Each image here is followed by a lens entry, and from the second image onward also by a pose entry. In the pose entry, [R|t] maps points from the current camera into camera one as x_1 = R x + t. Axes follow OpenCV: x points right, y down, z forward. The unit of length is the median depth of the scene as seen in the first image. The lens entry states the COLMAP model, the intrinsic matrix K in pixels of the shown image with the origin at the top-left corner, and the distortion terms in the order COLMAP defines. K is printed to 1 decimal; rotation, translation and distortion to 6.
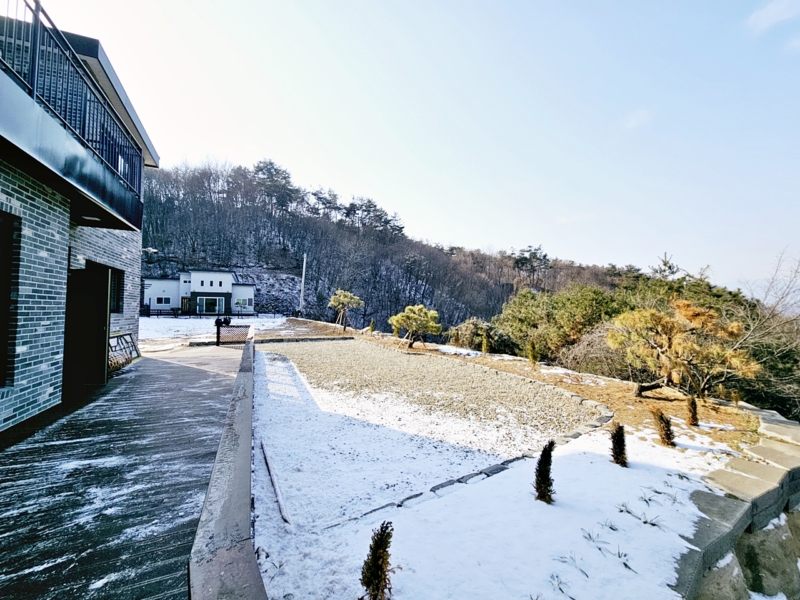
lens RADIAL K [[323.7, 0, 400.3], [0, 323.7, 299.8], [0, 0, 1]] dist [-0.001800, -0.000583]
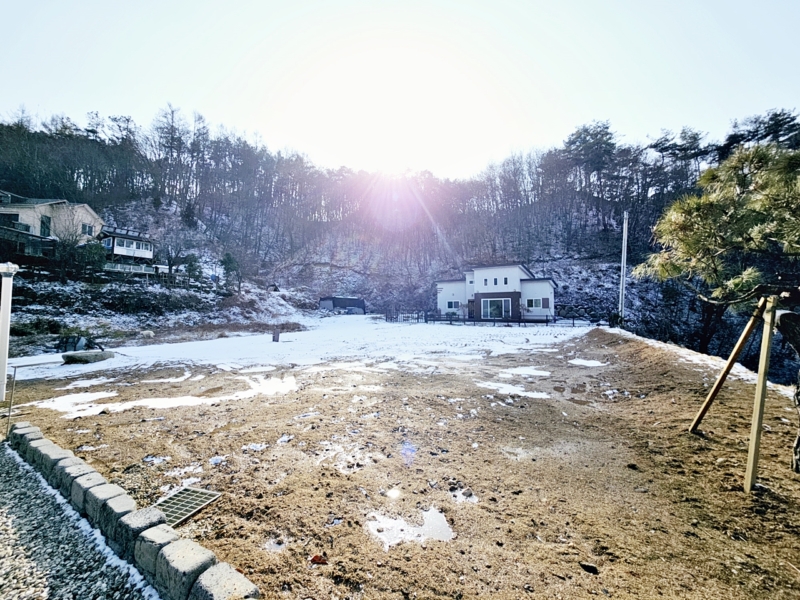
lens RADIAL K [[323.7, 0, 400.0], [0, 323.7, 300.6], [0, 0, 1]] dist [-0.001800, -0.000583]
pose [[0.574752, -0.043522, -0.817170, -0.044792], [0.031994, 0.999016, -0.030704, 0.010099], [0.817702, -0.008498, 0.575579, 0.240664]]
